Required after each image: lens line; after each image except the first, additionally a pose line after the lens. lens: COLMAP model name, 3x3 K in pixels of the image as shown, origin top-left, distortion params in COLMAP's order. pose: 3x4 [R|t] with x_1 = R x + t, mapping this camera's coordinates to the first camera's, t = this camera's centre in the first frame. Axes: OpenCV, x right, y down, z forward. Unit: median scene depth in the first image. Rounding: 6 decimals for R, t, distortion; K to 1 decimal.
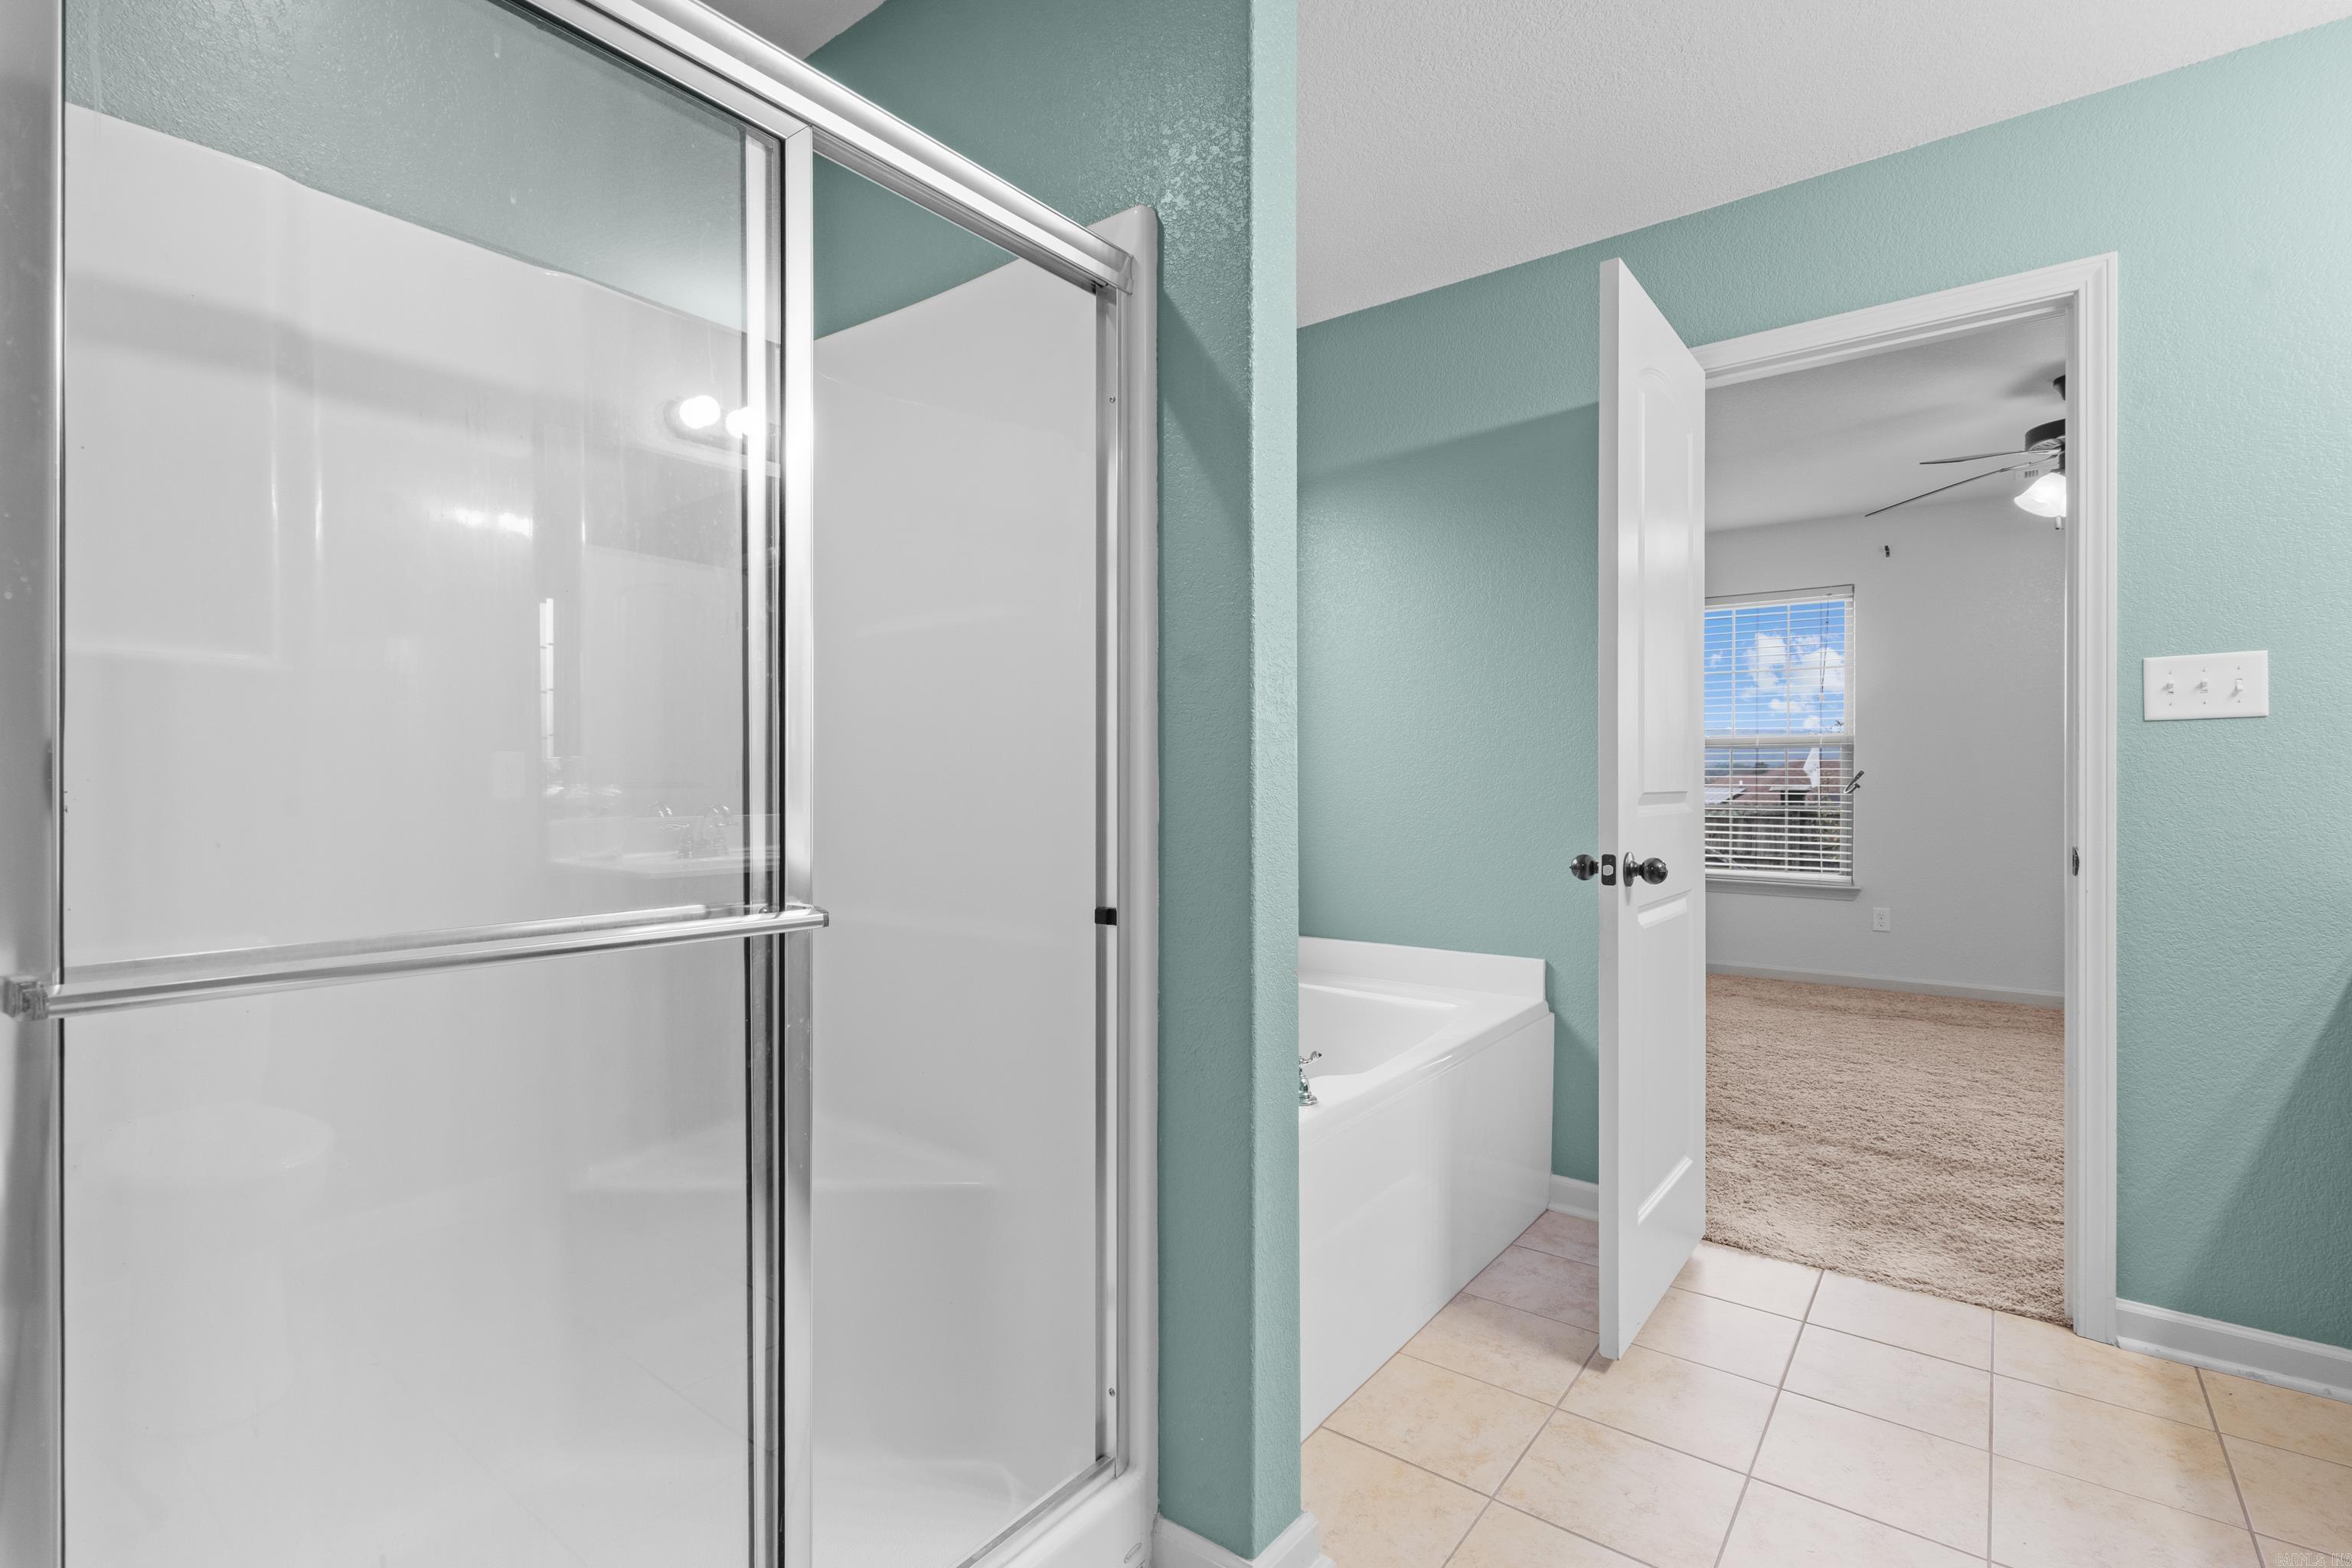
lens RADIAL K [[1073.0, 0, 1179.0], [0, 1073.0, 776.6], [0, 0, 1]] dist [-0.000524, -0.000187]
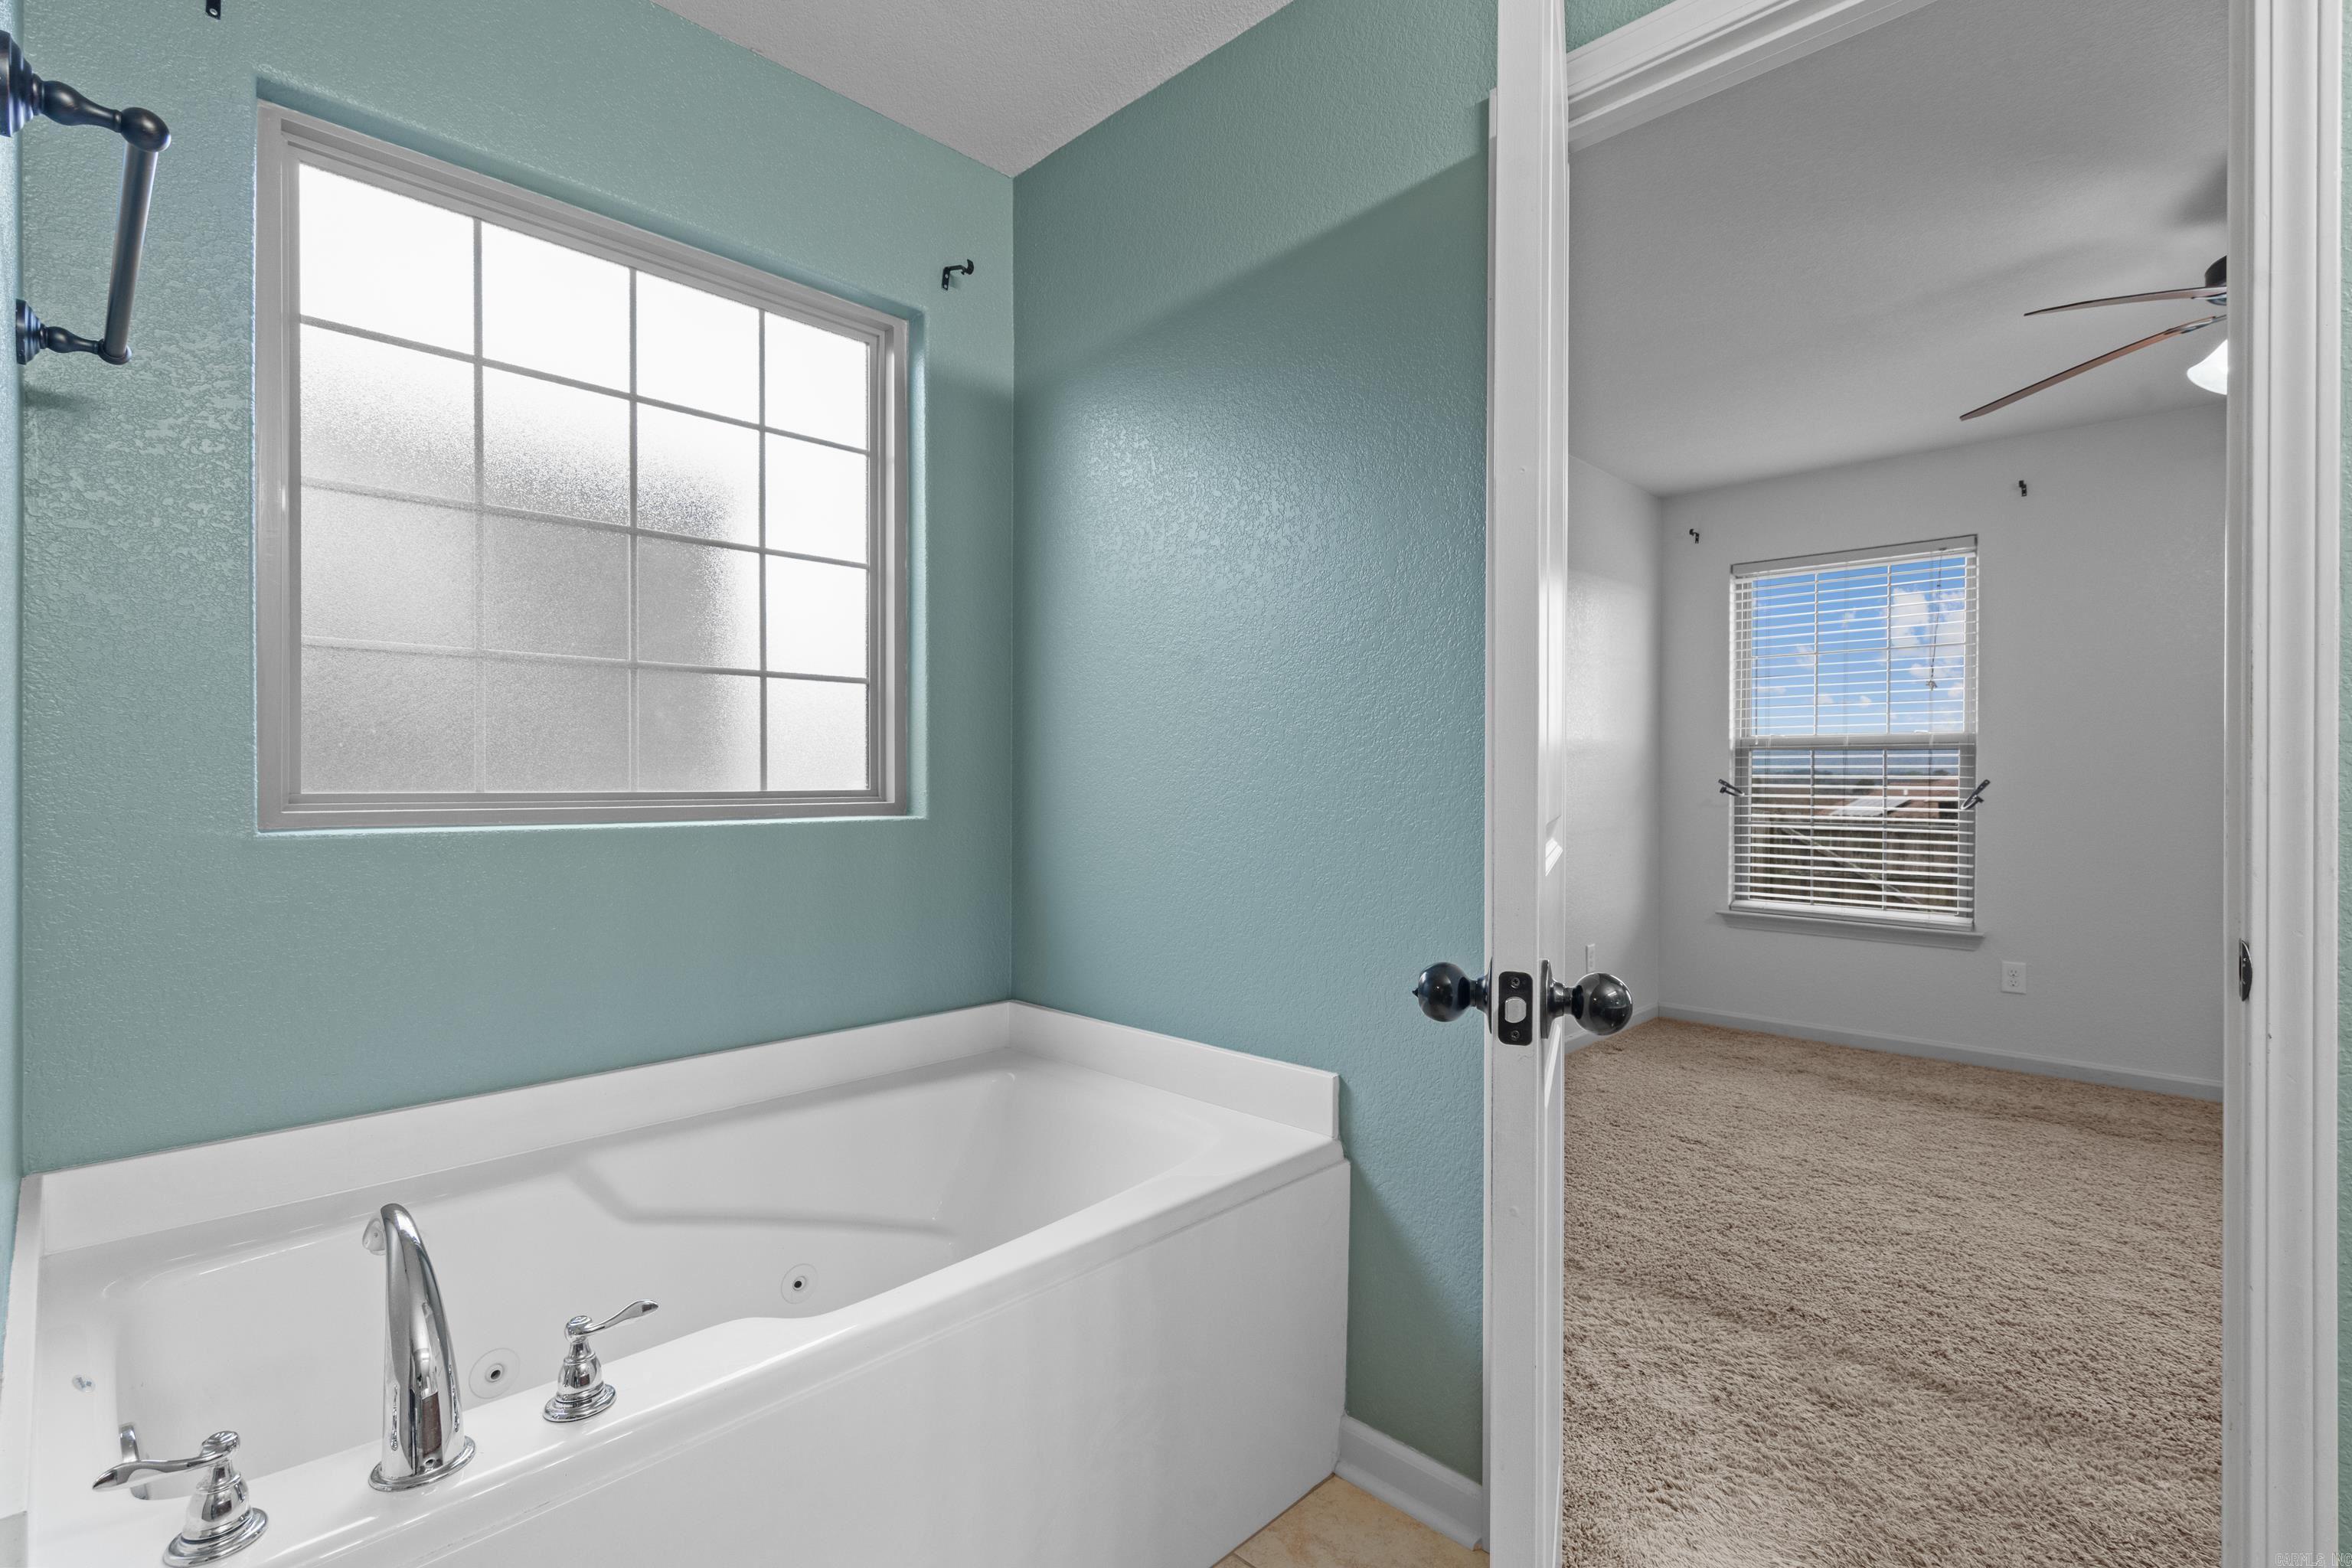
lens RADIAL K [[1073.0, 0, 1179.0], [0, 1073.0, 776.6], [0, 0, 1]] dist [-0.000524, -0.000187]
pose [[0.992659, 0.005637, -0.120817, 0.263739], [-0.006140, 0.999974, -0.003786, -0.002219], [0.120793, 0.004500, 0.992668, 0.292248]]
